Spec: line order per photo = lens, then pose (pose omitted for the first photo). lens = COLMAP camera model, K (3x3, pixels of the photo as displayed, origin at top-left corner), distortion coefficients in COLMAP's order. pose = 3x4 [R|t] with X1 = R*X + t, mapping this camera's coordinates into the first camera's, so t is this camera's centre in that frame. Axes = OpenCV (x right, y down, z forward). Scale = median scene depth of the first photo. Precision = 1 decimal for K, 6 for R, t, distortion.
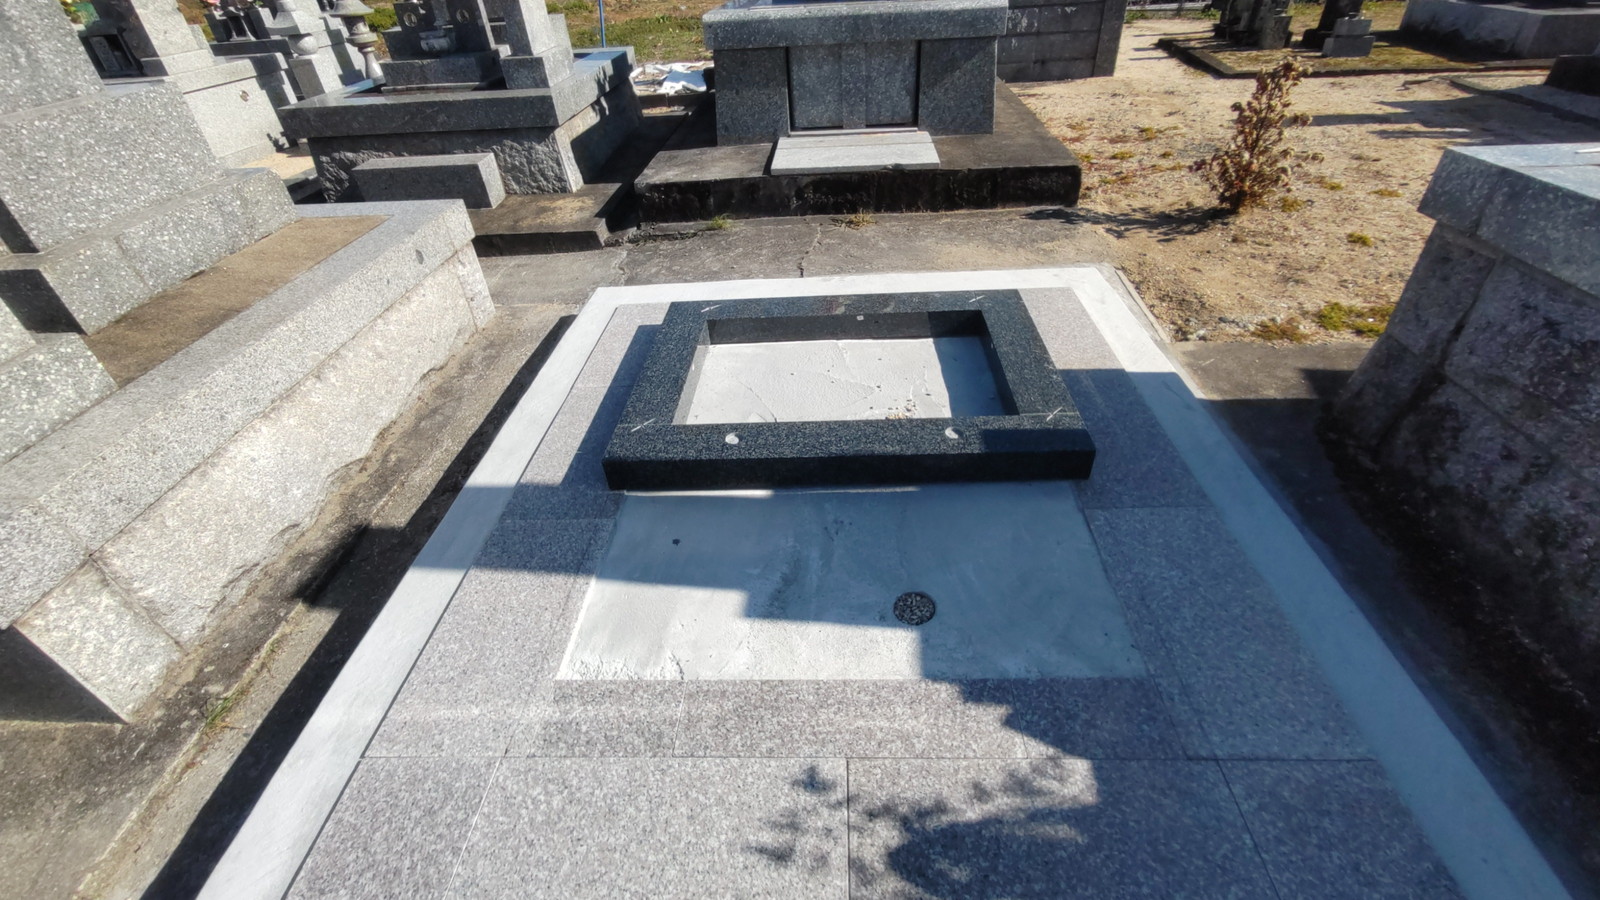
lens RADIAL K [[680.5, 0, 813.1], [0, 680.5, 442.6], [0, 0, 1]] dist [0.002631, -0.003139]
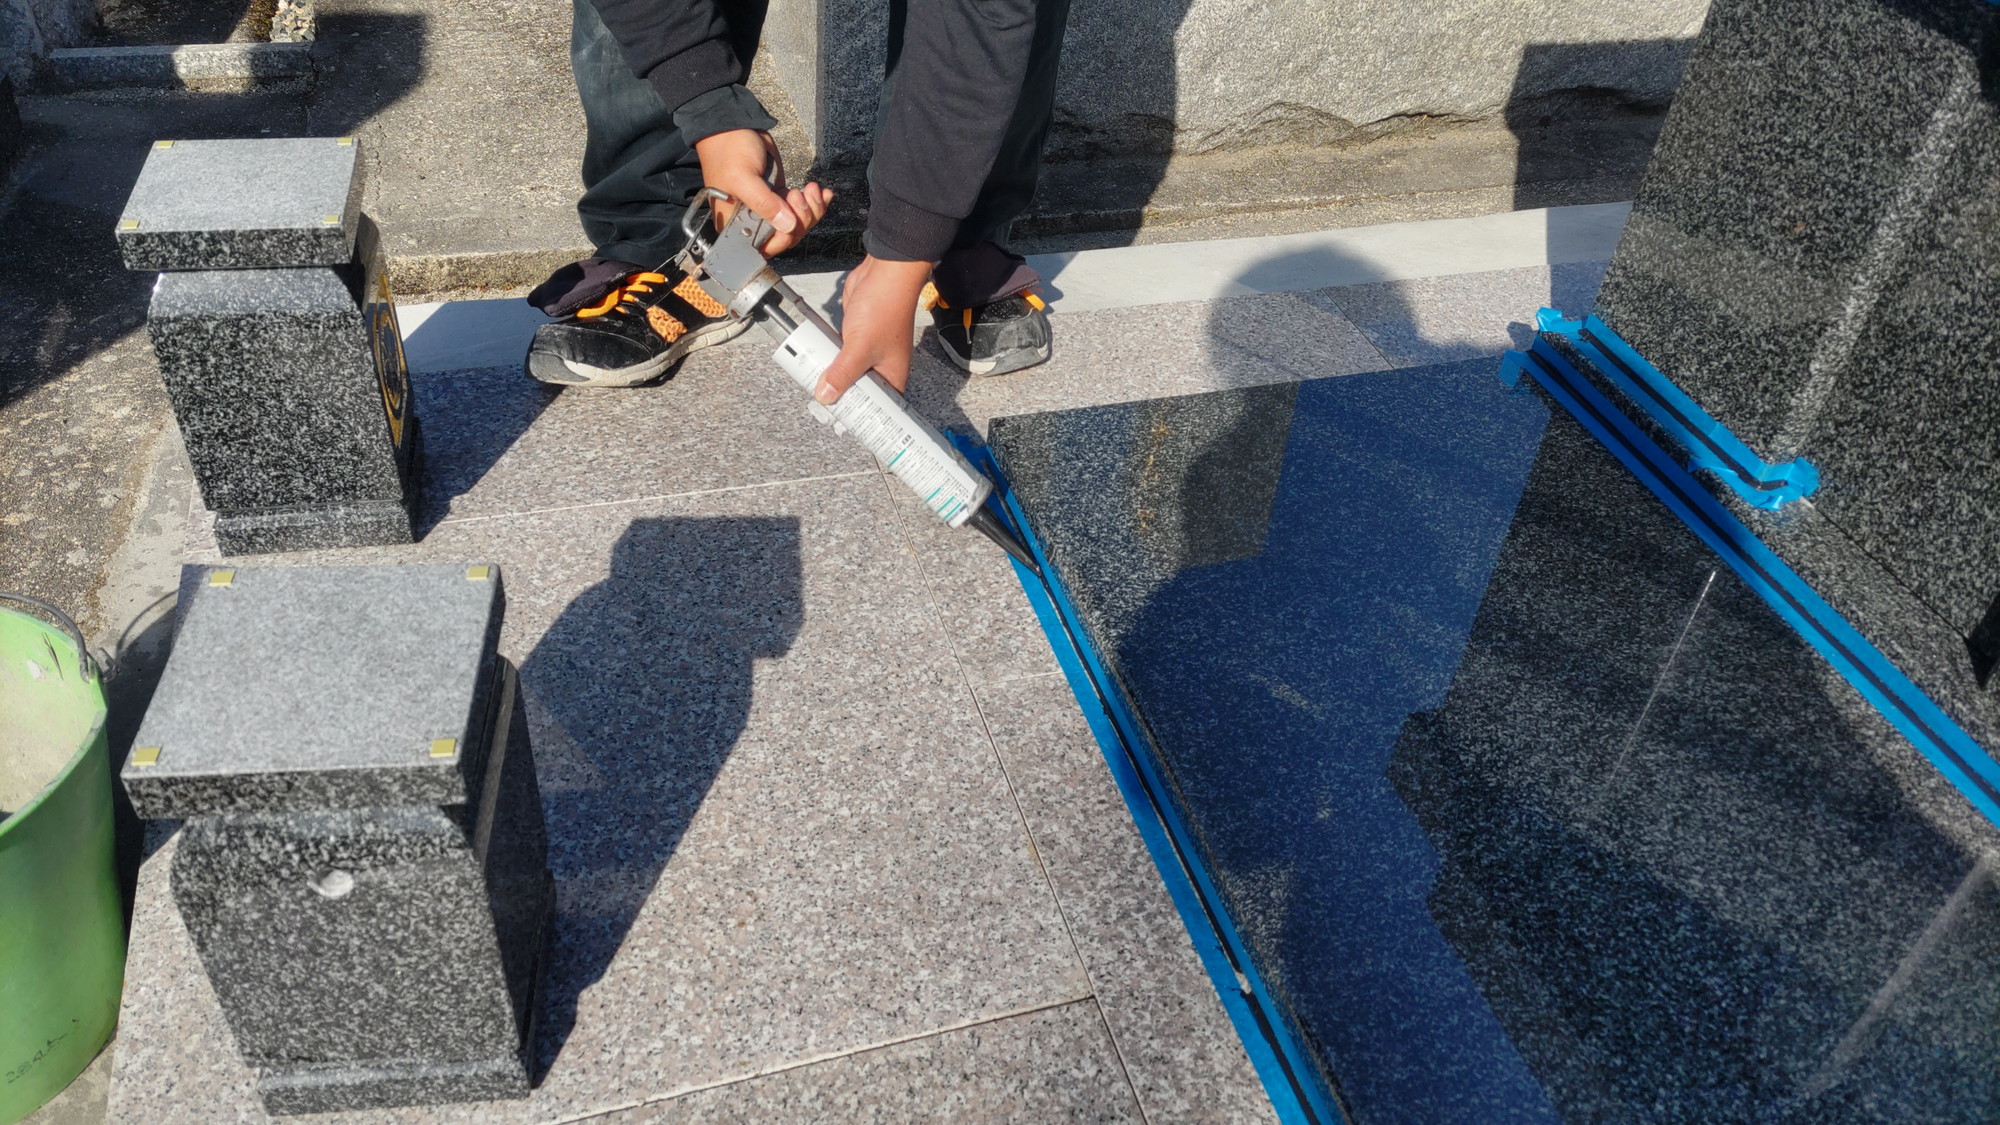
lens RADIAL K [[1509.6, 0, 993.7], [0, 1509.6, 559.8], [0, 0, 1]] dist [0.052588, -0.008872]
pose [[0.320352, 0.665439, -0.674215, 0.276206], [-0.643782, 0.675042, 0.360364, 0.006172], [0.694924, 0.318604, 0.644649, 0.184380]]
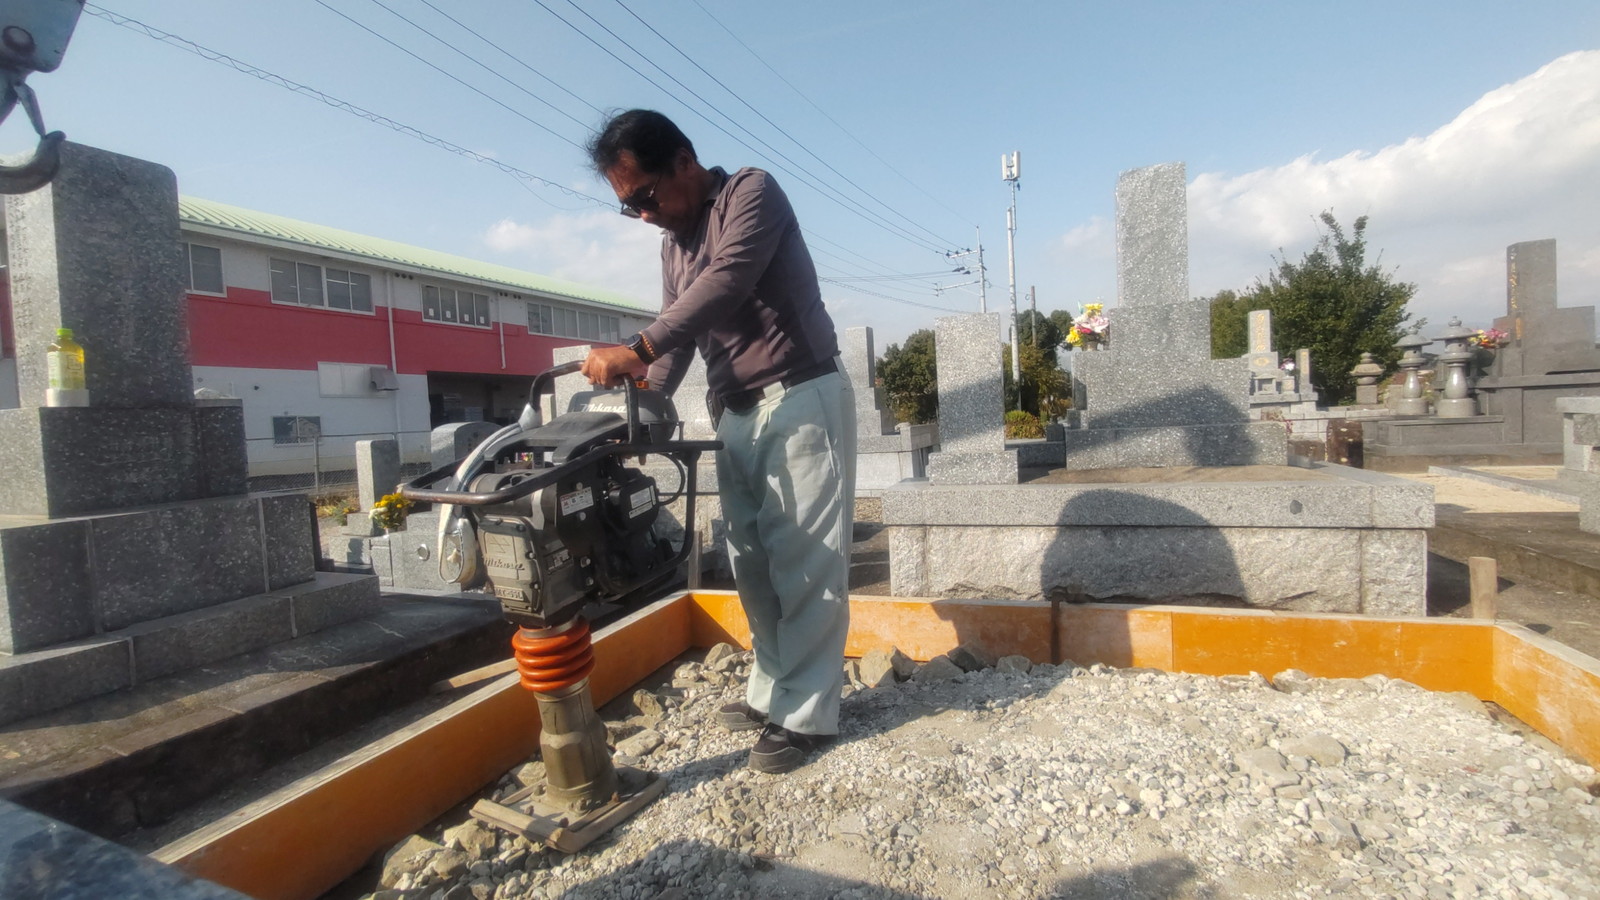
lens RADIAL K [[680.5, 0, 808.6], [0, 680.5, 451.5], [0, 0, 1]] dist [0.002631, -0.003139]
pose [[-0.300539, 0.115279, -0.946777, 0.796158], [-0.515795, 0.815342, 0.263007, -0.296230], [0.802267, 0.567386, -0.185582, 0.696927]]
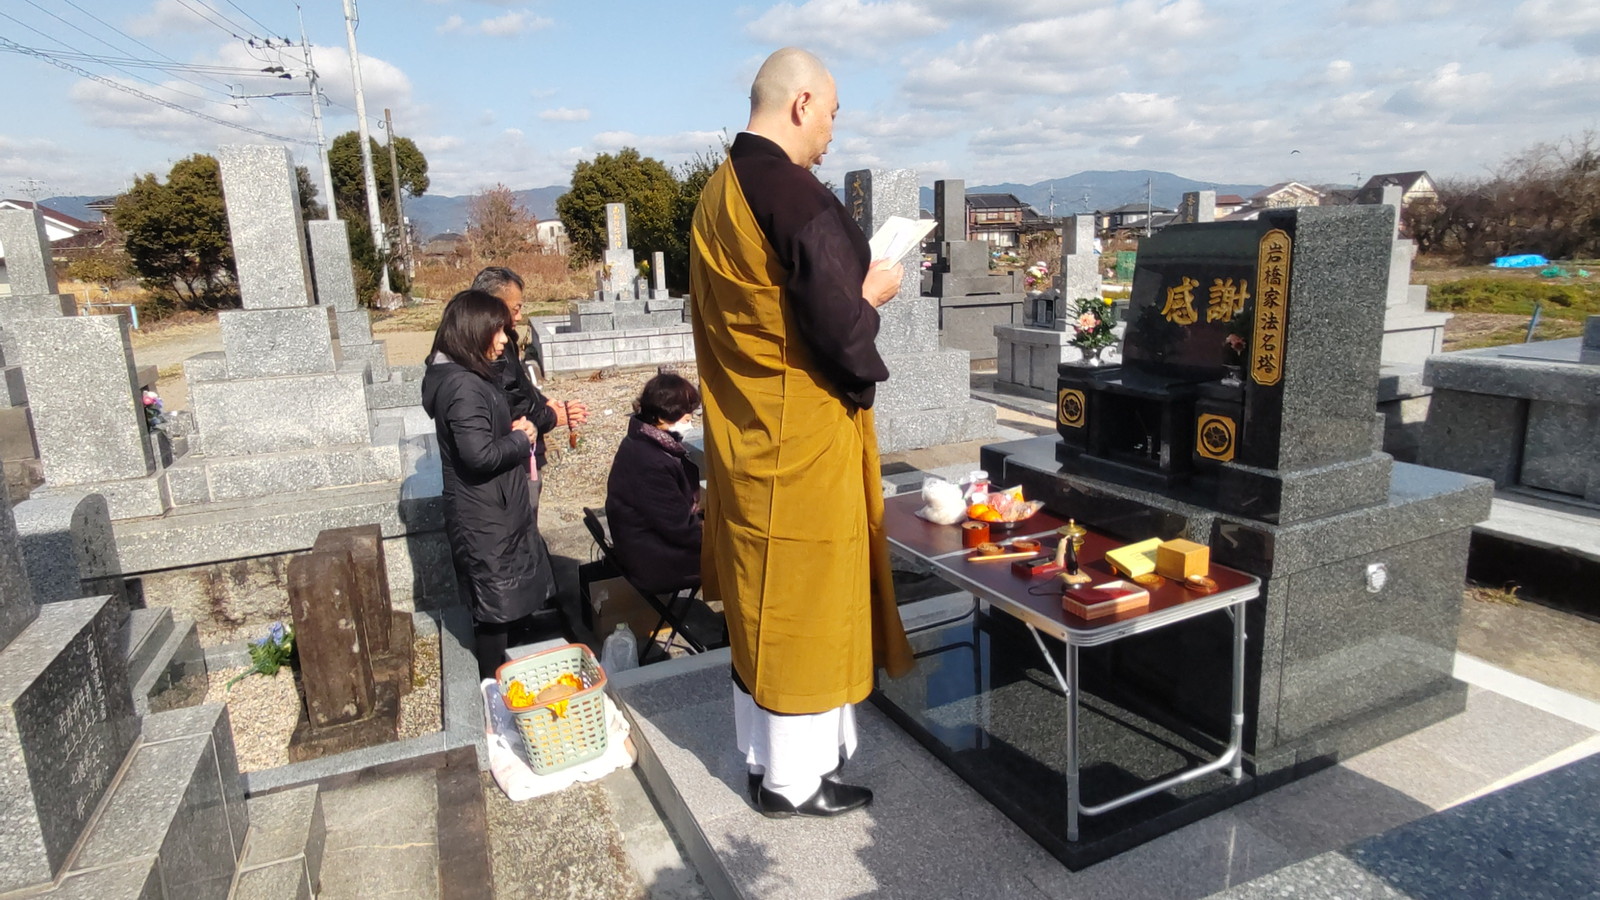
lens RADIAL K [[904.4, 0, 808.4], [0, 904.4, 441.7], [0, 0, 1]] dist [0.000271, 0.005734]
pose [[0.459153, 0.220973, -0.860435, 1.032294], [-0.522109, 0.850757, -0.060125, 0.025574], [0.718735, 0.476848, 0.506000, -0.408933]]
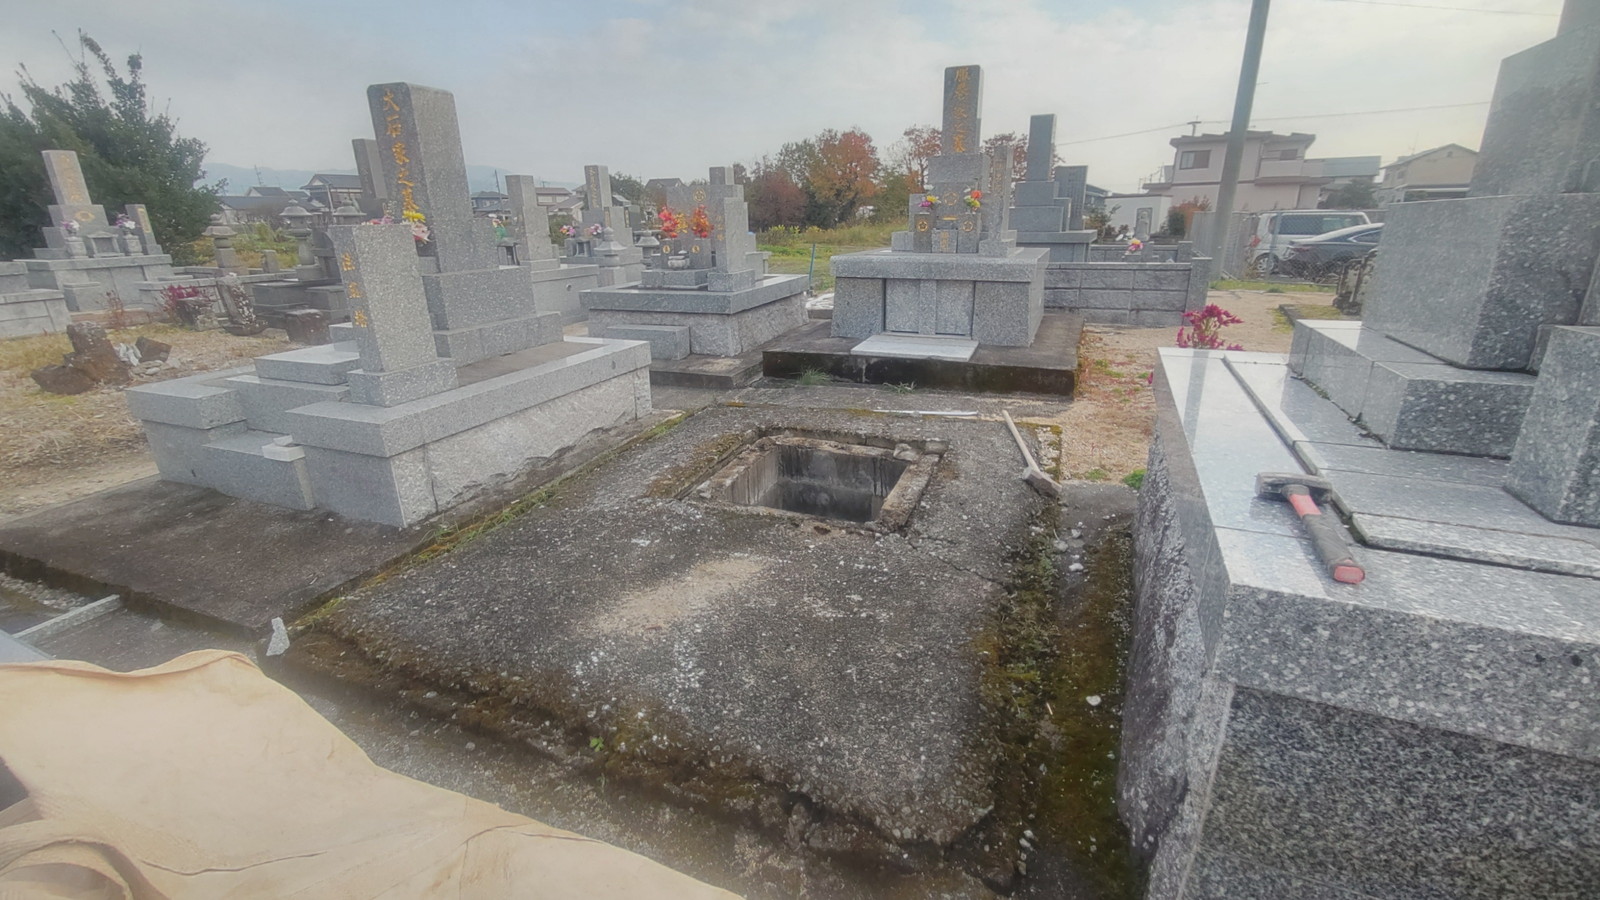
lens RADIAL K [[680.5, 0, 806.6], [0, 680.5, 443.0], [0, 0, 1]] dist [0.002631, -0.003139]
pose [[0.943598, 0.140216, -0.299936, 0.553677], [-0.223806, 0.937710, -0.265727, 0.337080], [0.243994, 0.317868, 0.916203, -0.519326]]
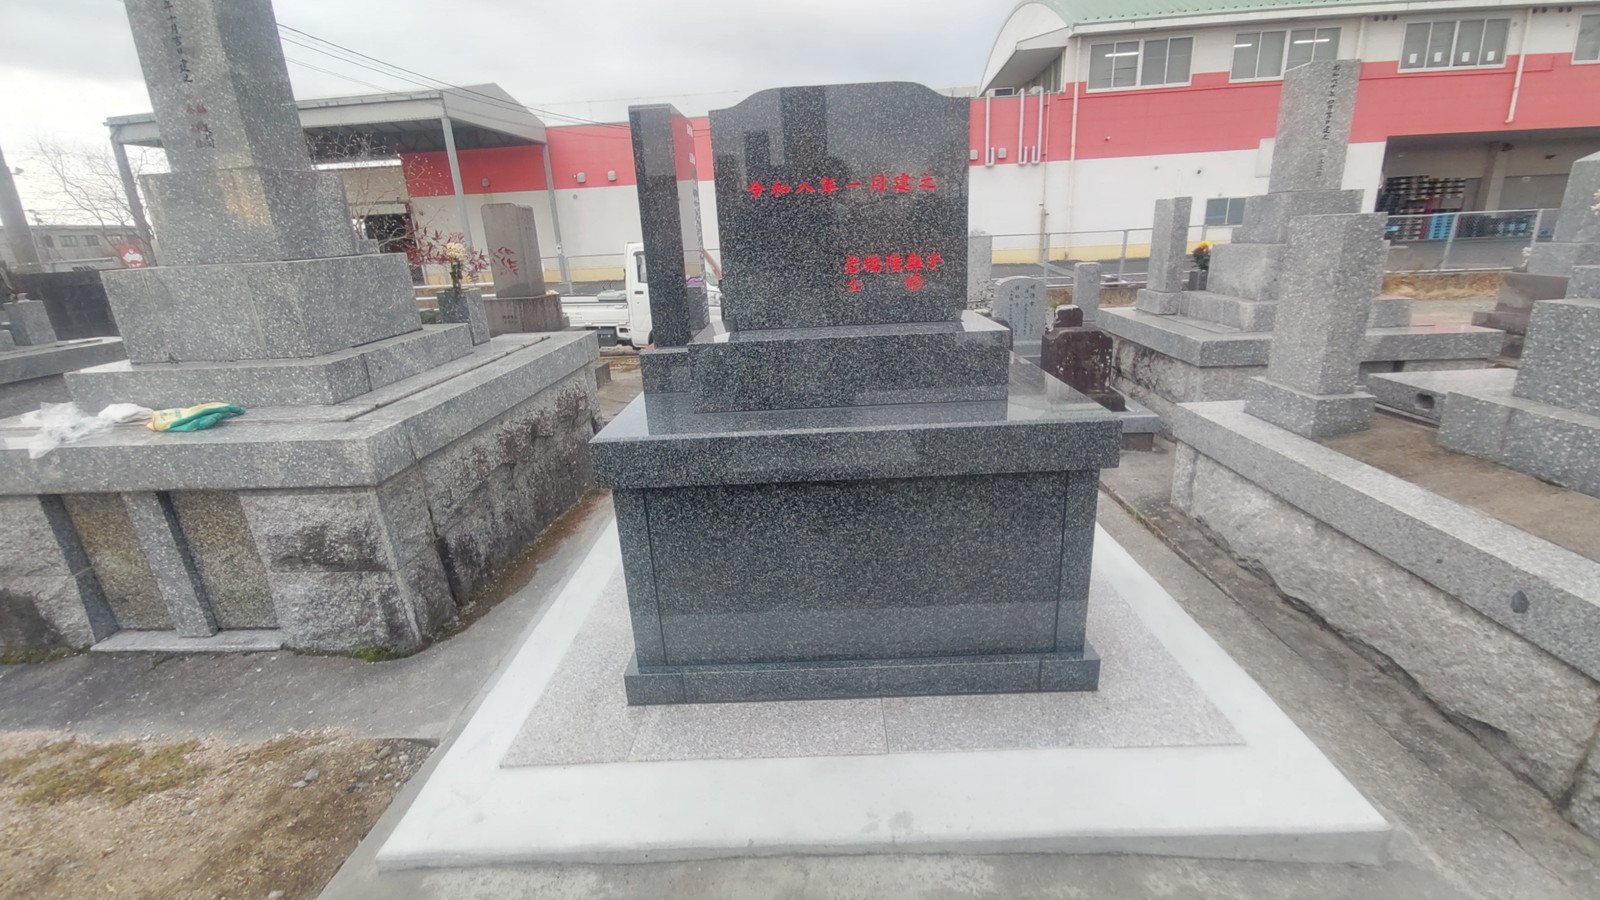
lens RADIAL K [[680.5, 0, 803.1], [0, 680.5, 449.2], [0, 0, 1]] dist [0.002631, -0.003139]
pose [[-0.994965, 0.097881, 0.021528, 0.083718], [0.074606, 0.579942, 0.811234, -1.182227], [0.066920, 0.808756, -0.584325, 1.546346]]
